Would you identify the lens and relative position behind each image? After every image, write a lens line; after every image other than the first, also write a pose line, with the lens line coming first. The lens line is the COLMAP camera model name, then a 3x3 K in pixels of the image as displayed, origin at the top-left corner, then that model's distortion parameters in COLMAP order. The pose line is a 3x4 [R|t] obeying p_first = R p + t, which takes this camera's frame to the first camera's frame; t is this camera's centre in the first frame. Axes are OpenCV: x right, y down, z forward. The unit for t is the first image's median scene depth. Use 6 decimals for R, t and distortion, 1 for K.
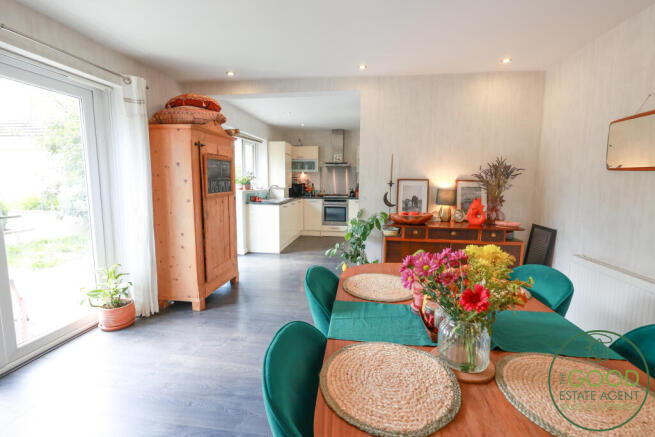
lens RADIAL K [[313.8, 0, 327.5], [0, 313.8, 218.5], [0, 0, 1]] dist [-0.001659, -0.000076]
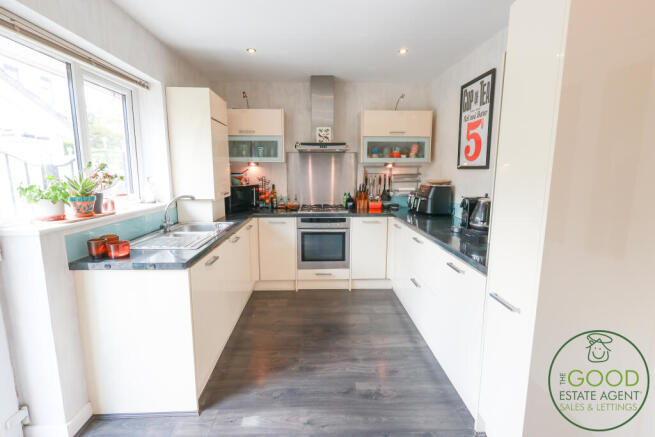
lens RADIAL K [[313.8, 0, 327.5], [0, 313.8, 218.5], [0, 0, 1]] dist [-0.001659, -0.000076]
pose [[0.983293, -0.035967, 0.178440, -0.056319], [0.031055, 0.999060, 0.030247, -0.072912], [-0.179361, -0.024200, 0.983486, 0.505617]]
